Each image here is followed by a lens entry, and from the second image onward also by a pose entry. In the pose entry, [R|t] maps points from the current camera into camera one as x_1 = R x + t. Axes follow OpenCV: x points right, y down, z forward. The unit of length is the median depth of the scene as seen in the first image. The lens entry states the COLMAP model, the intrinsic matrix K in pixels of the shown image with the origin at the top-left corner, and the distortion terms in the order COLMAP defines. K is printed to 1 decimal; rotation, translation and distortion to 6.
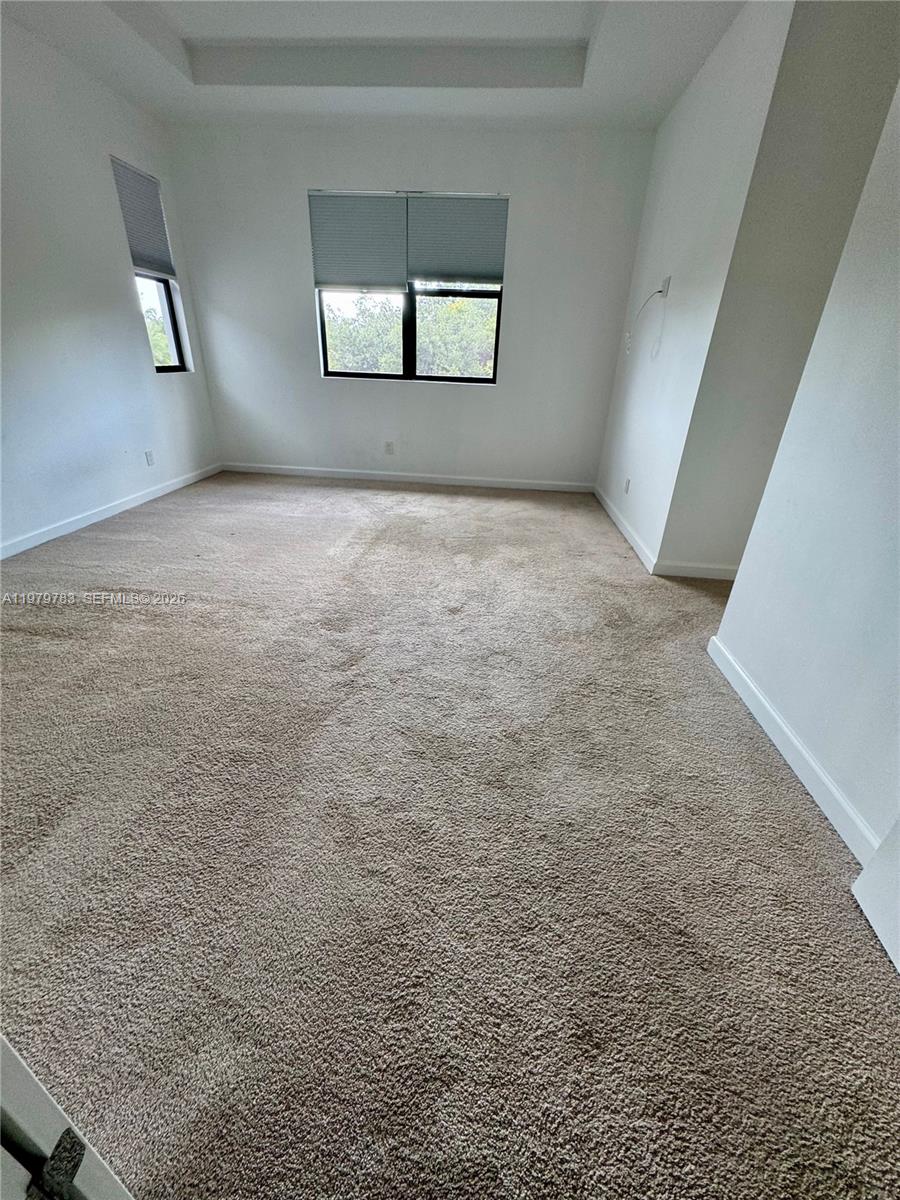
lens RADIAL K [[481.4, 0, 449.0], [0, 481.4, 600.2], [0, 0, 1]] dist [-0.002045, -0.000018]
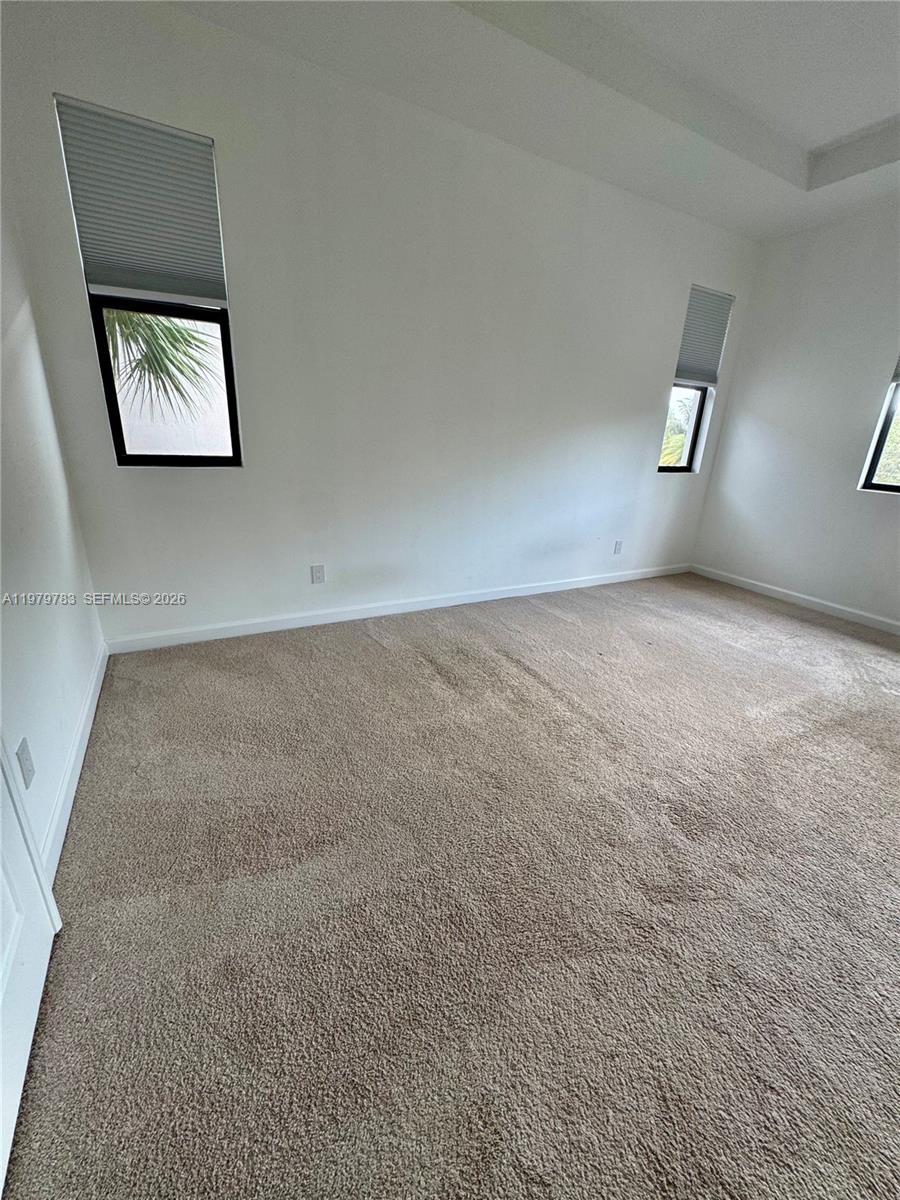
lens RADIAL K [[481.4, 0, 449.6], [0, 481.4, 598.2], [0, 0, 1]] dist [-0.002045, -0.000018]
pose [[0.560787, 0.262621, -0.785206, 0.025165], [-0.398250, 0.917007, 0.022277, -0.087456], [0.725890, 0.300215, 0.618834, 0.148464]]
